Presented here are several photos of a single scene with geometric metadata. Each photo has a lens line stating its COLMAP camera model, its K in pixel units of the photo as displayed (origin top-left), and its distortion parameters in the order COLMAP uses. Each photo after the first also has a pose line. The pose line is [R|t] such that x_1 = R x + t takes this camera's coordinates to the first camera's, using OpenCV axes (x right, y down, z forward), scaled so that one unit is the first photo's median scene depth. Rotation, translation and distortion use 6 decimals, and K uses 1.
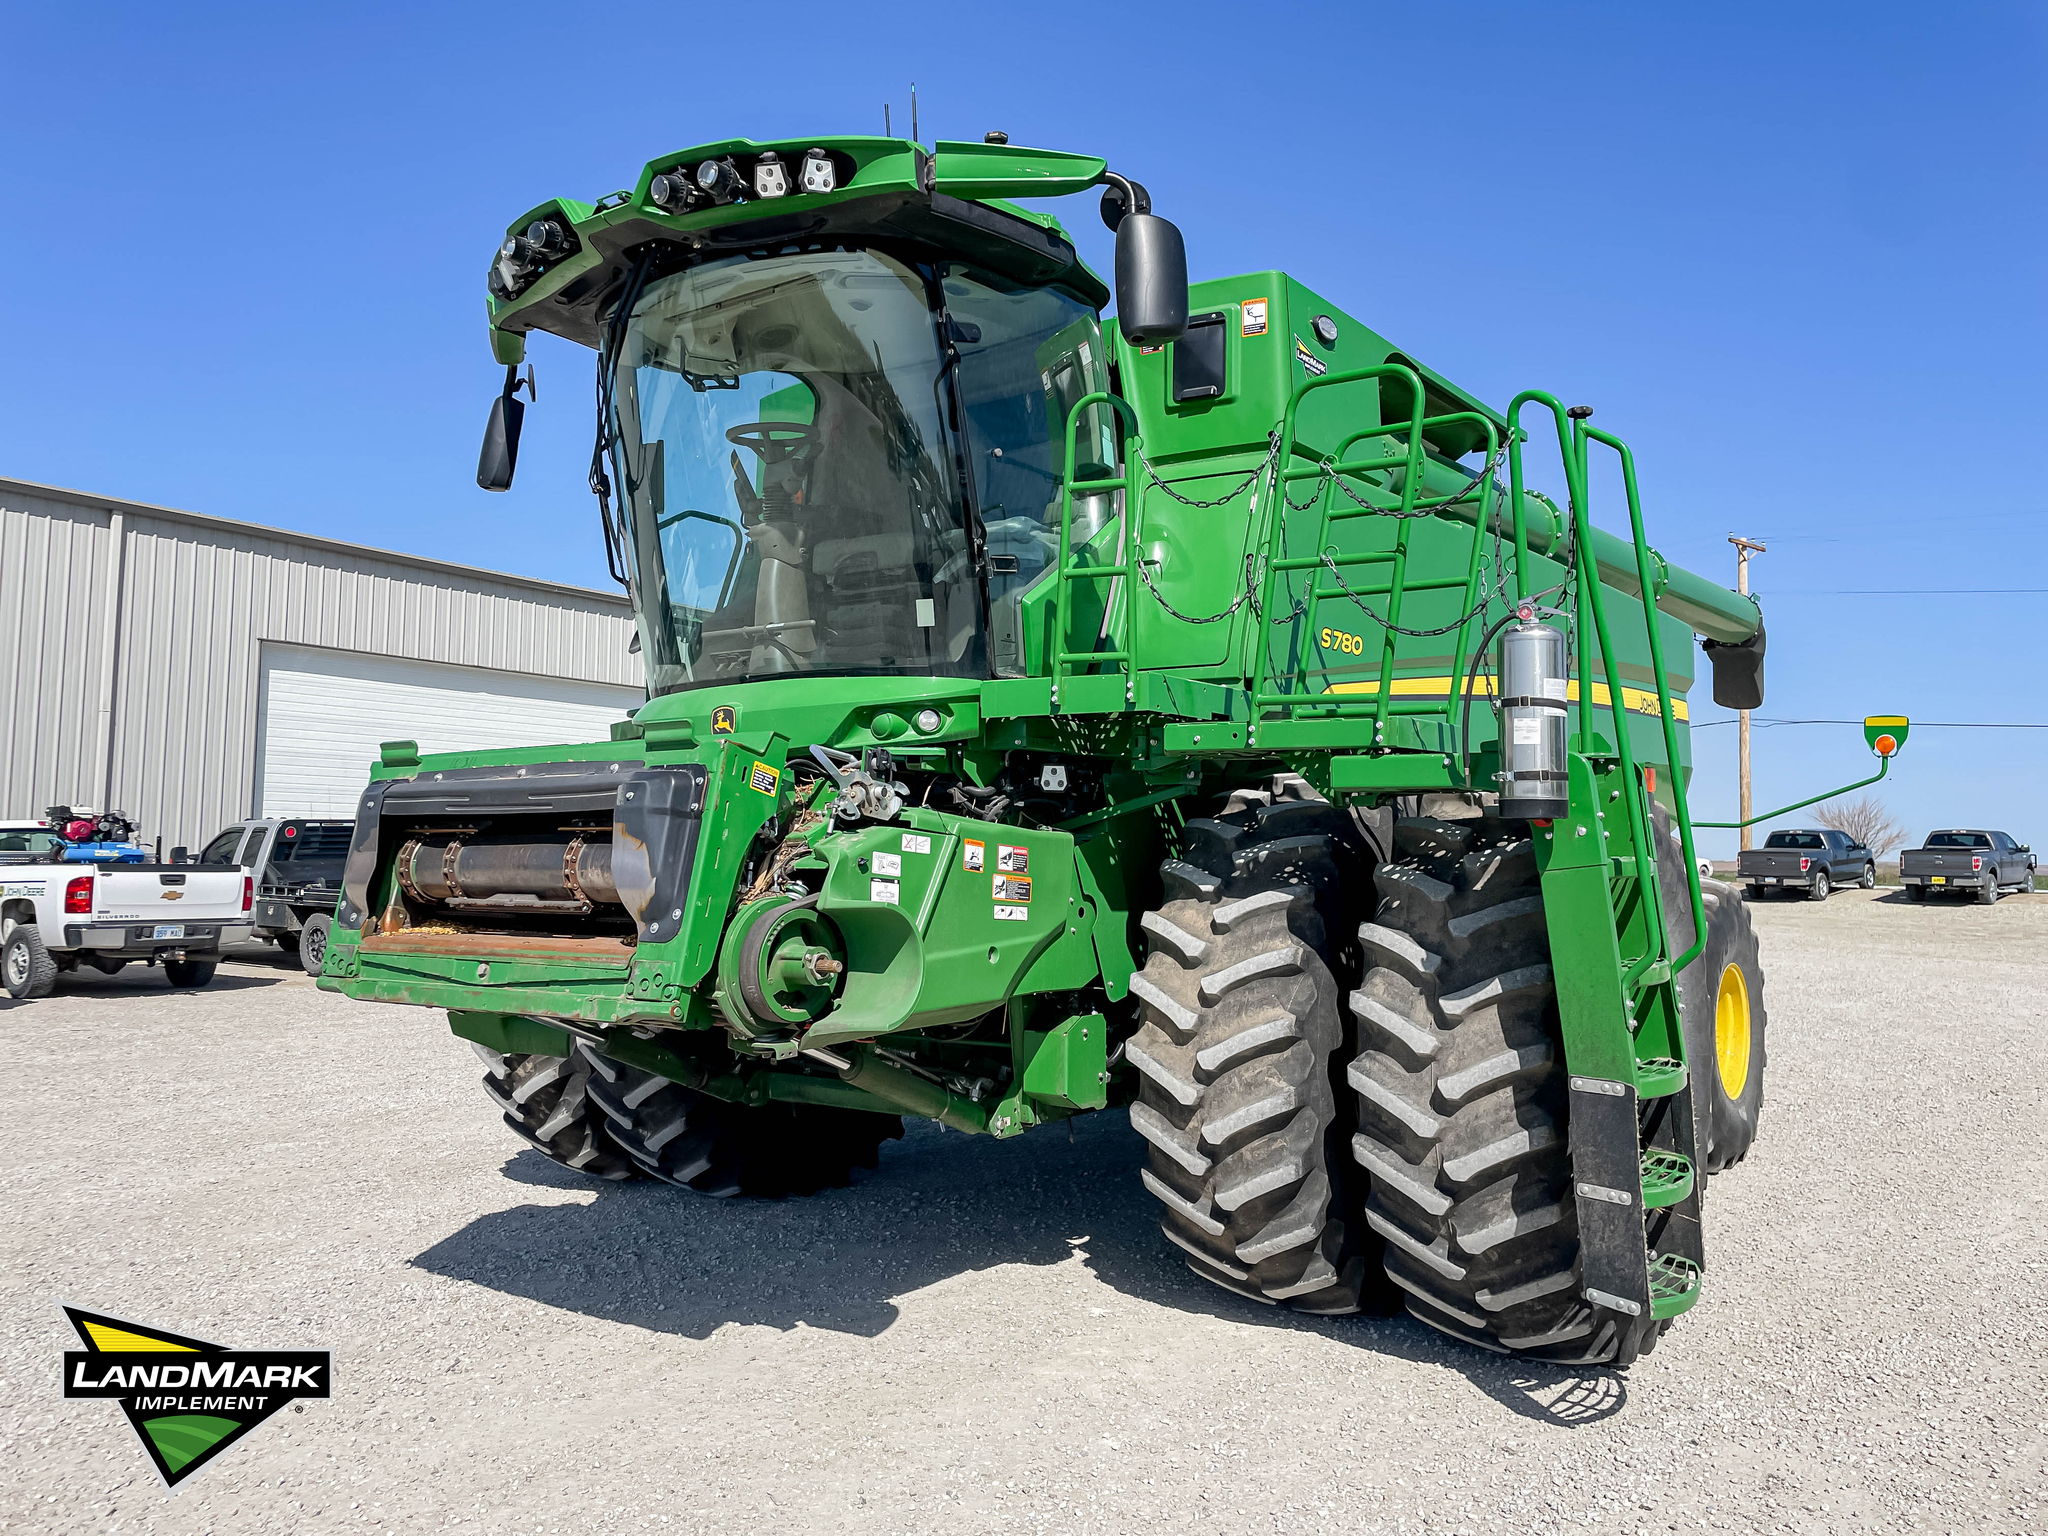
lens RADIAL K [[1524.8, 0, 1050.4], [0, 1524.8, 732.6], [0, 0, 1]] dist [0.080216, -0.094180]
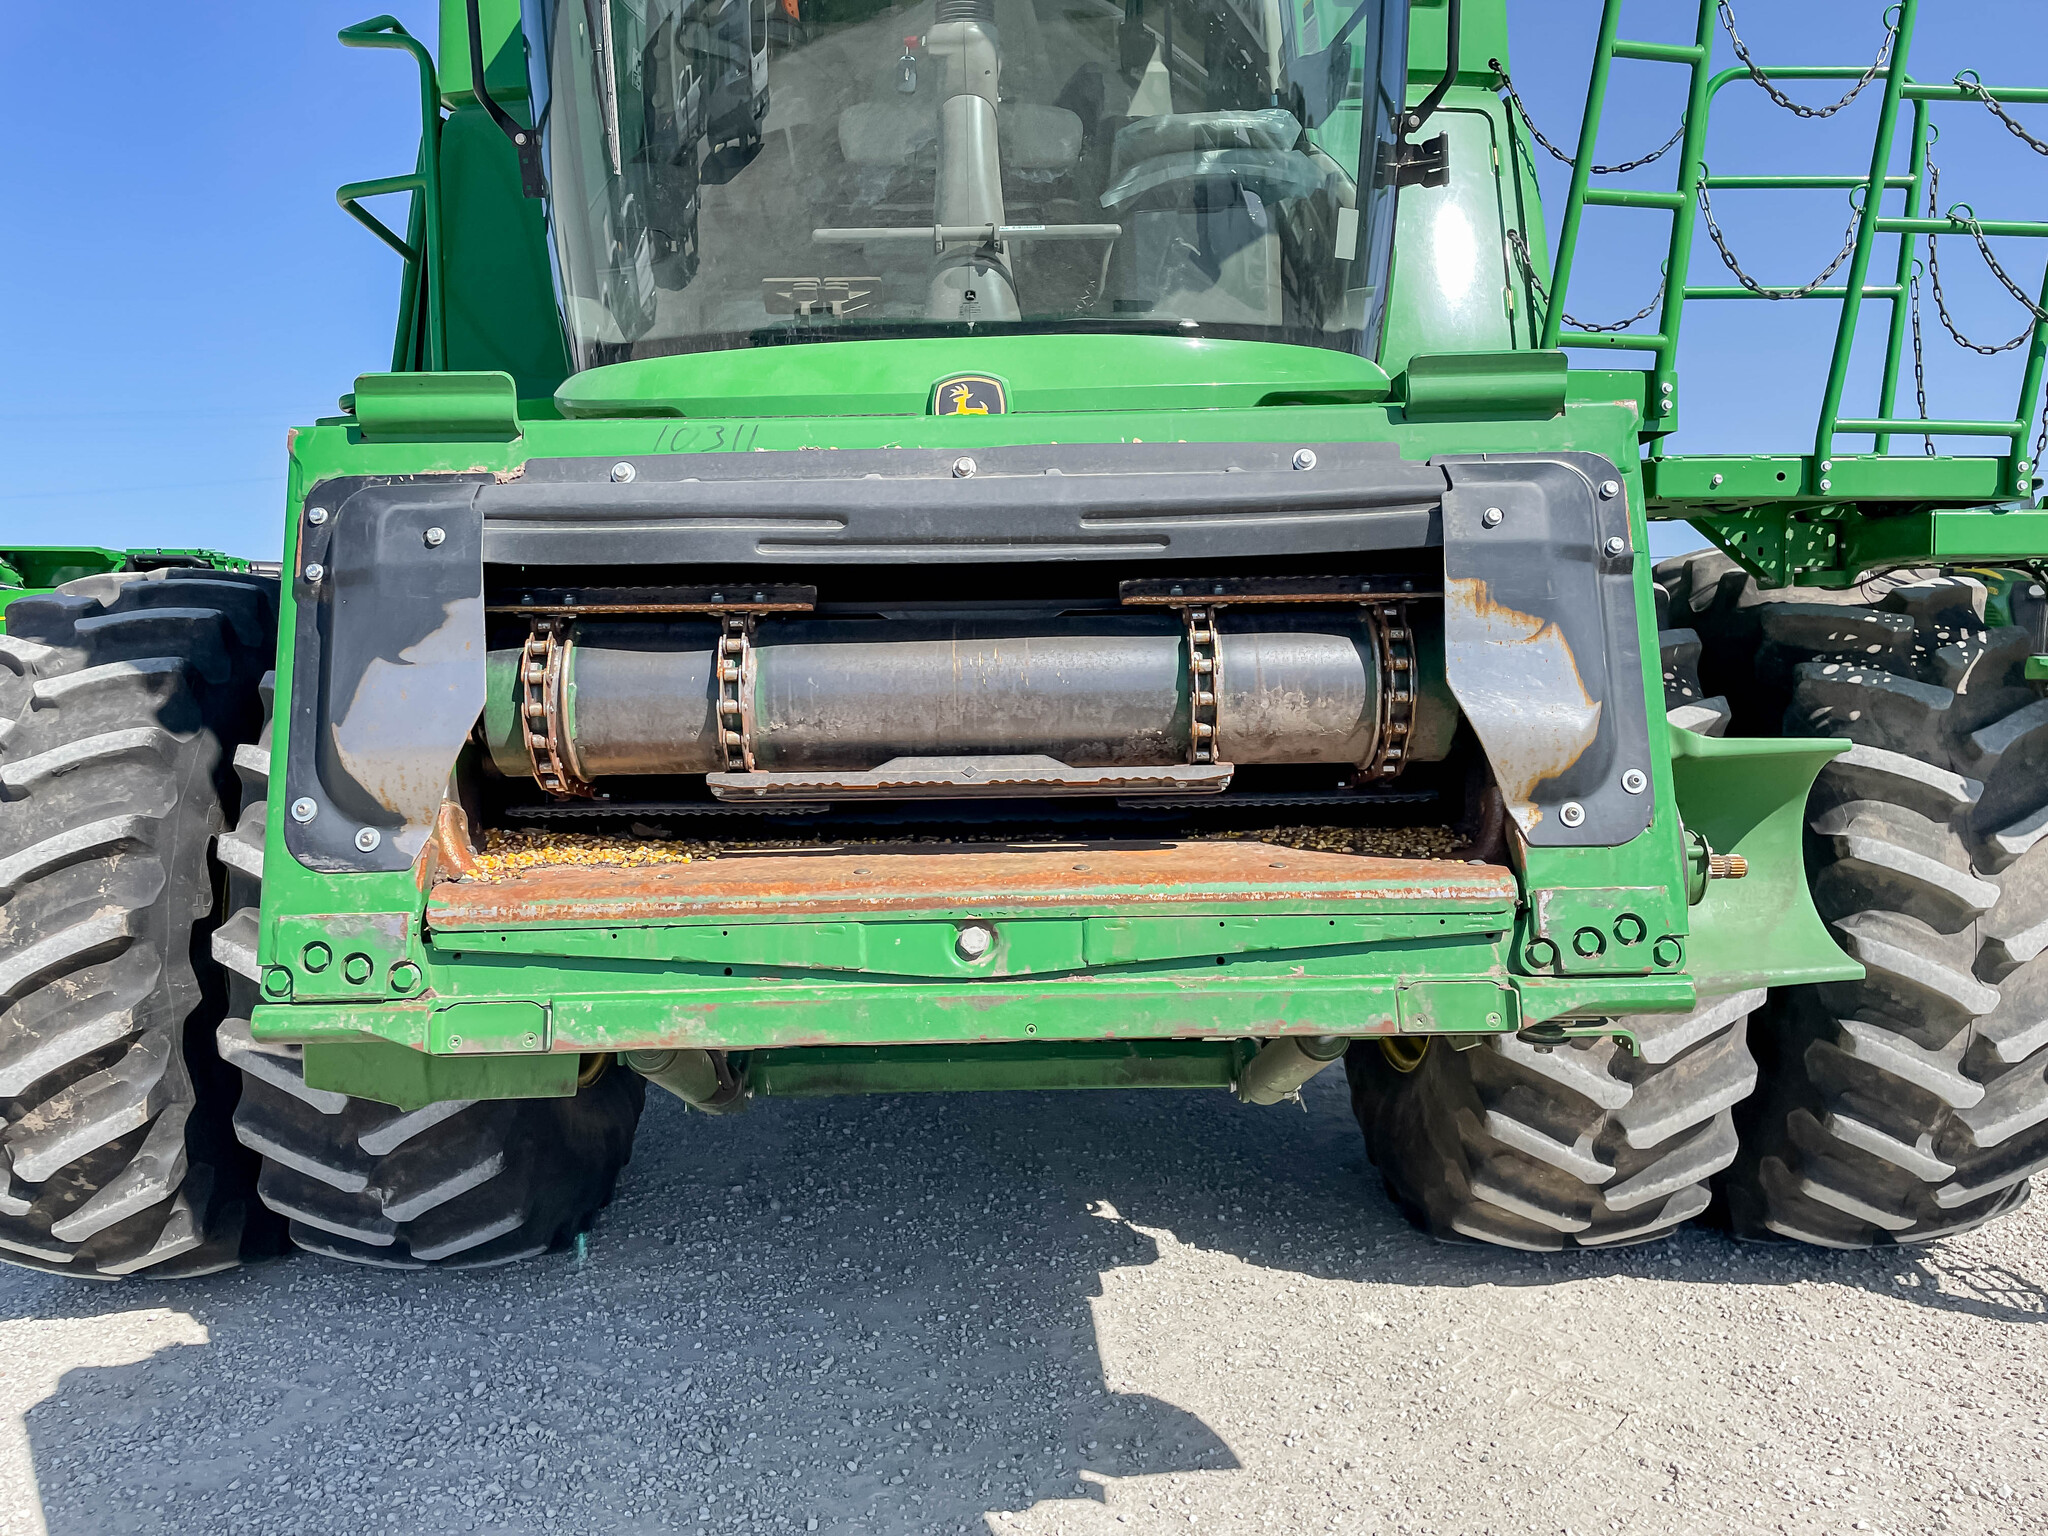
lens RADIAL K [[1524.8, 0, 996.4], [0, 1524.8, 732.5], [0, 0, 1]] dist [0.080216, -0.094180]
pose [[0.808379, -0.038031, 0.587433, -0.554802], [-0.027417, 0.994396, 0.102107, 0.052832], [-0.588024, -0.098647, 0.802806, 0.626260]]
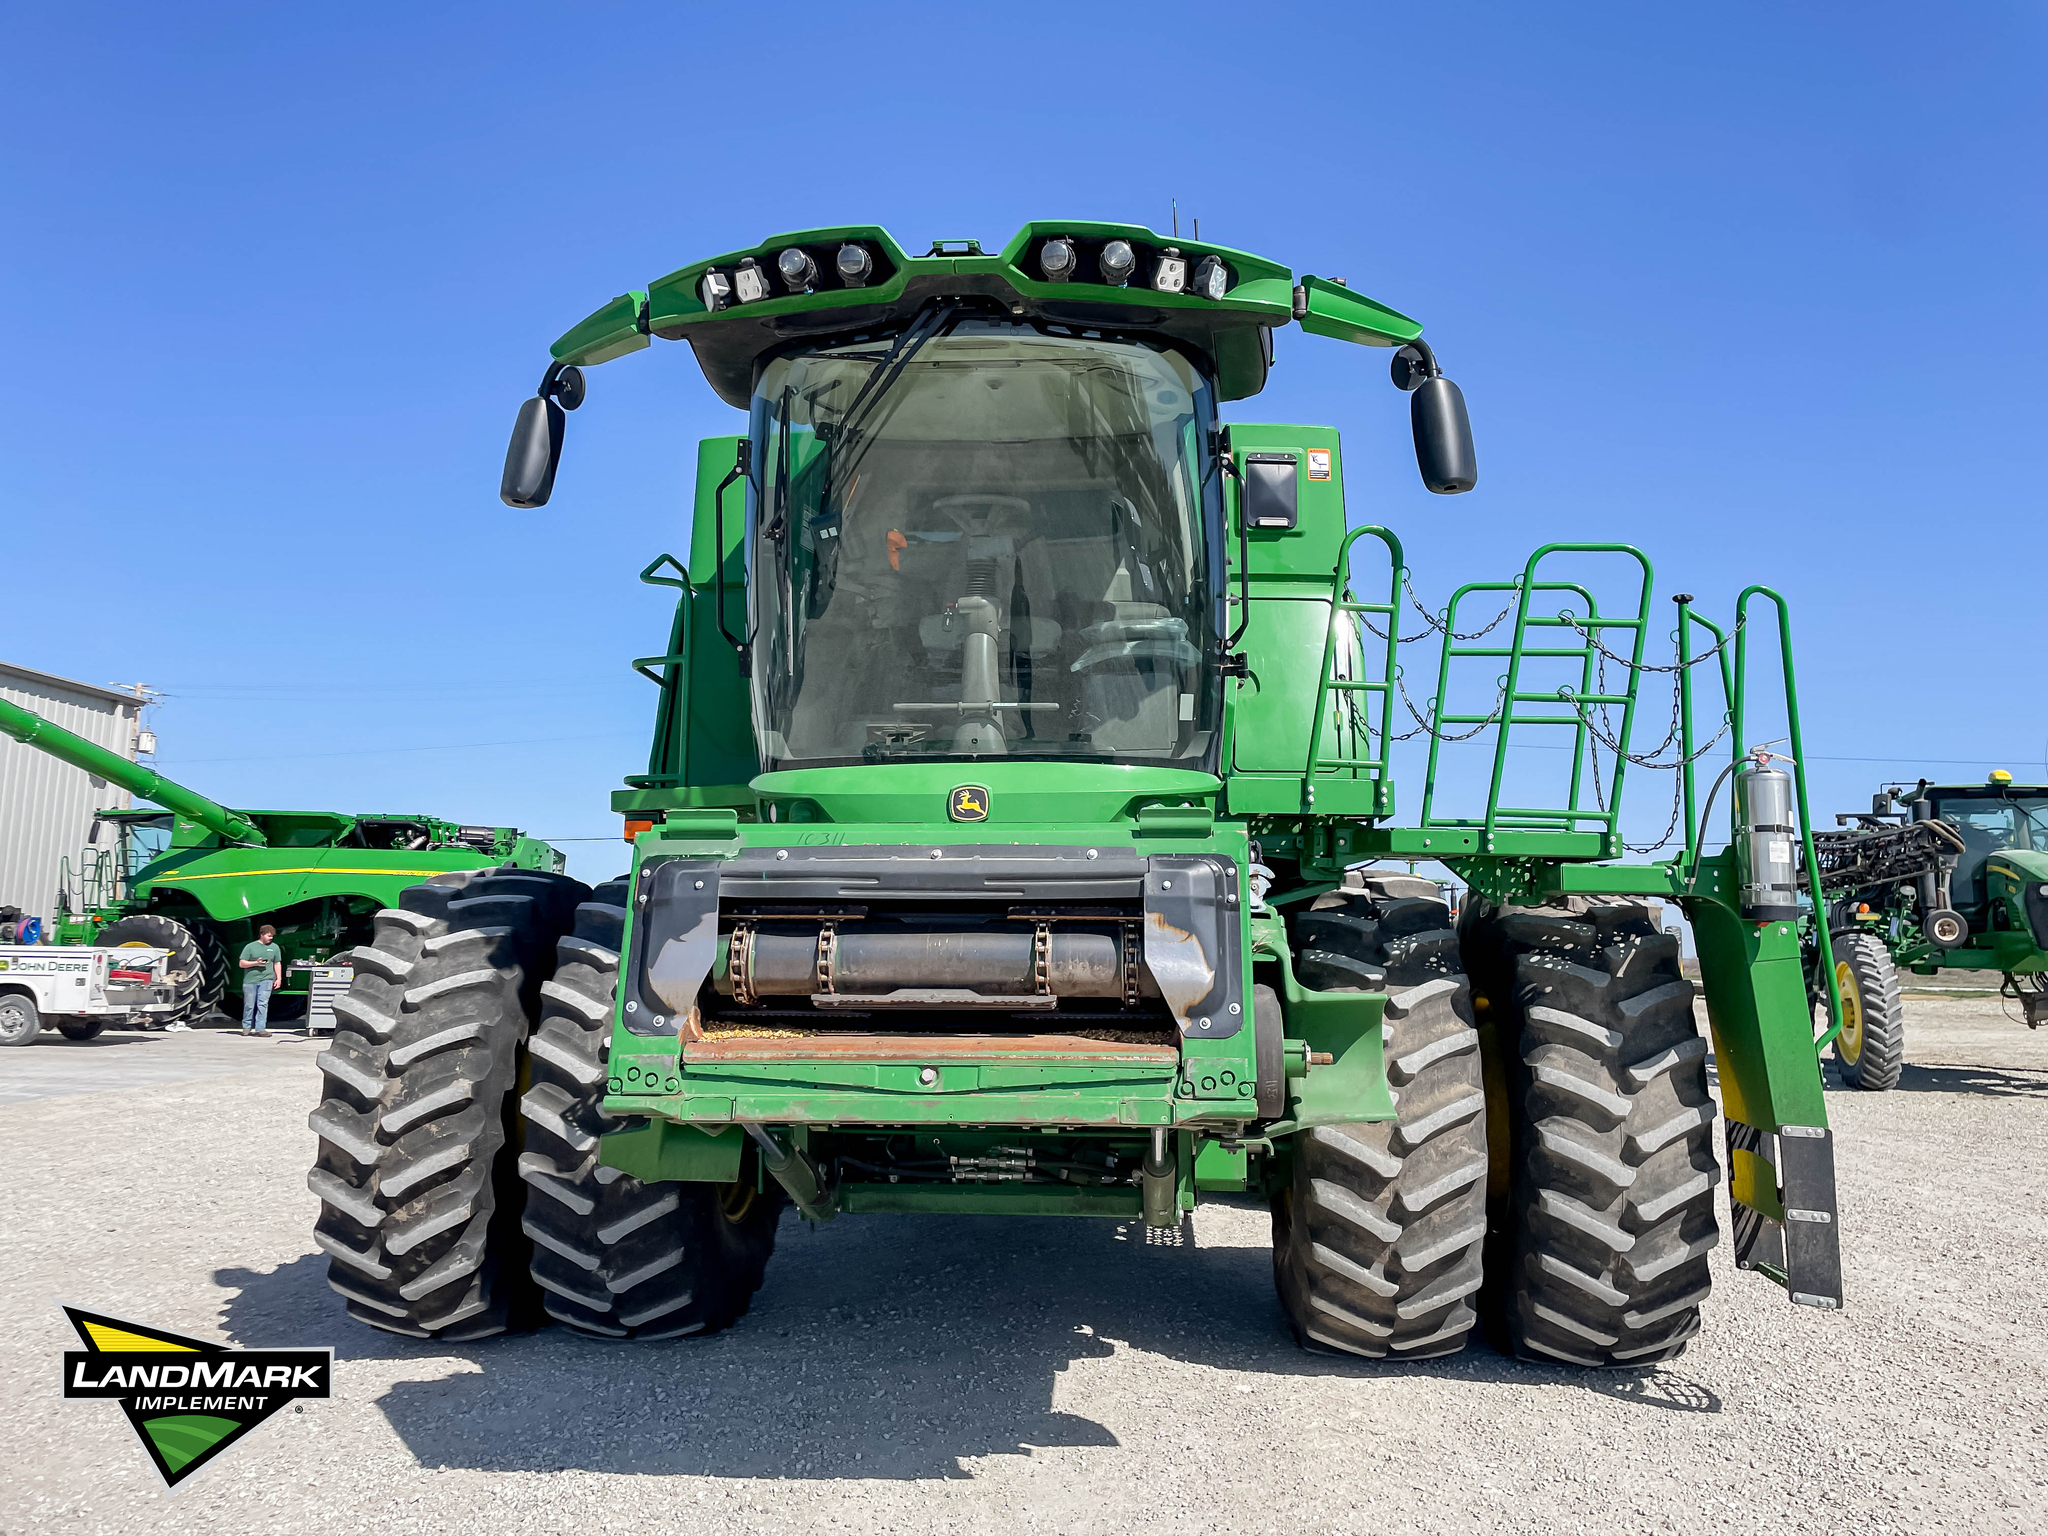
lens RADIAL K [[1524.8, 0, 1045.3], [0, 1524.8, 728.9], [0, 0, 1]] dist [0.080216, -0.094180]
pose [[0.845466, 0.075810, 0.528620, -0.734269], [-0.046618, 0.996571, -0.068360, 0.010810], [-0.531990, 0.033153, 0.846101, 0.193975]]
